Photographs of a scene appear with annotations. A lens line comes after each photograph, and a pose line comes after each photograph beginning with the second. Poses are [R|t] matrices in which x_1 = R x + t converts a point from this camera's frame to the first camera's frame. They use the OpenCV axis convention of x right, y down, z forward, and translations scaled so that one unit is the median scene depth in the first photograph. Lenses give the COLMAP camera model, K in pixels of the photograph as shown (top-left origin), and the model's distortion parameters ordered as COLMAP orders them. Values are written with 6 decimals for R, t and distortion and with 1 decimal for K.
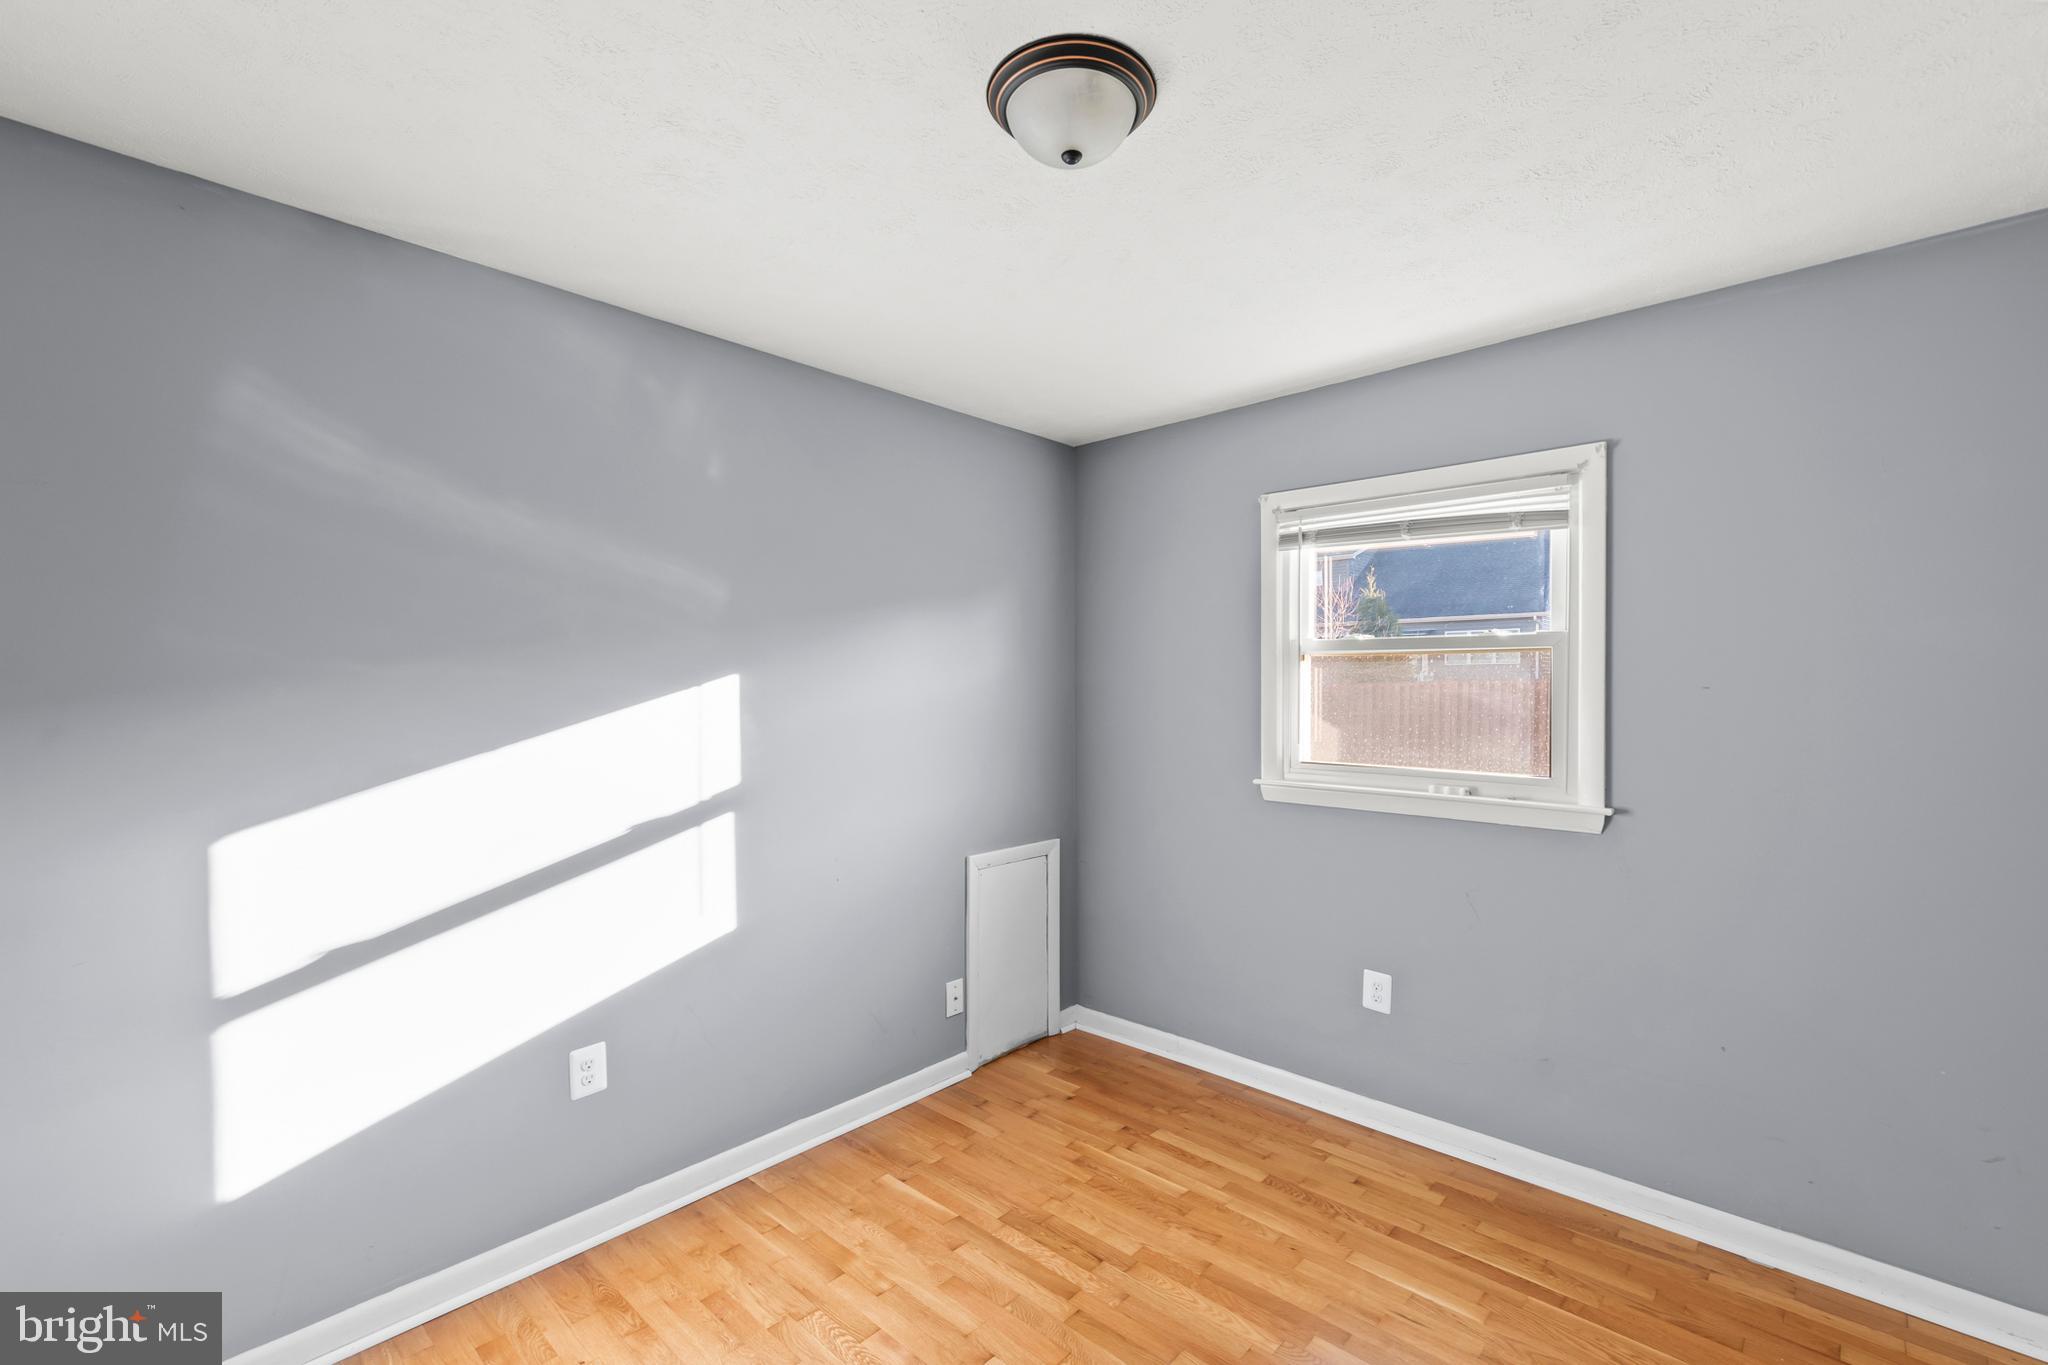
lens RADIAL K [[870.3, 0, 1060.1], [0, 870.3, 700.3], [0, 0, 1]] dist [0.009760, -0.002508]
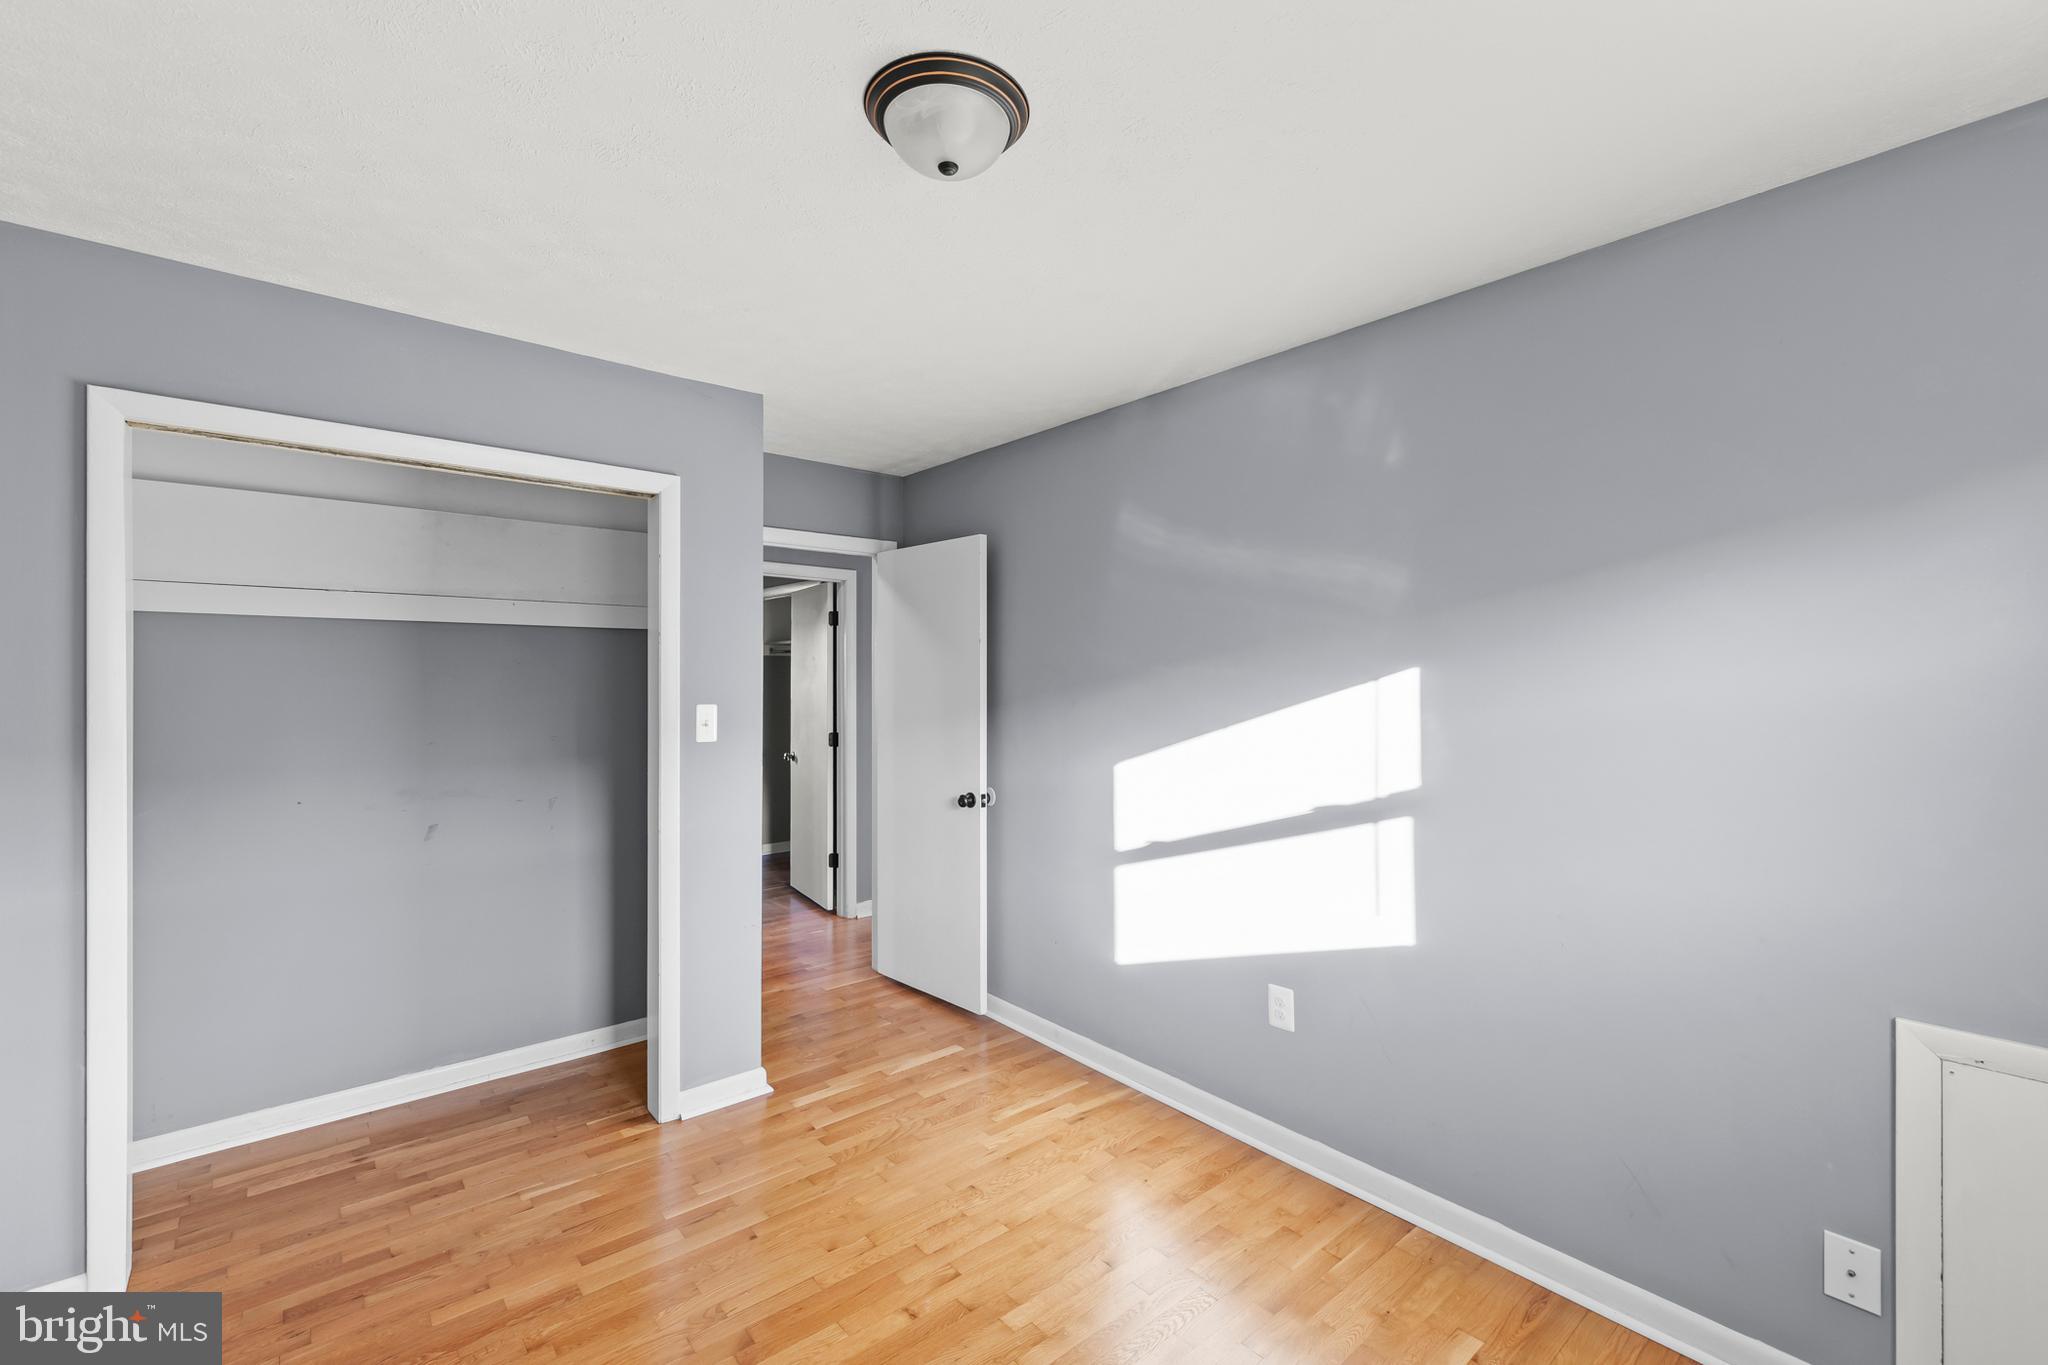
lens RADIAL K [[870.3, 0, 1027.5], [0, 870.3, 682.0], [0, 0, 1]] dist [0.009760, -0.002508]
pose [[-0.134074, 0.000946, -0.990971, 0.592314], [-0.016283, 0.999862, 0.003157, -0.011224], [0.990838, 0.016559, -0.134040, 0.717084]]
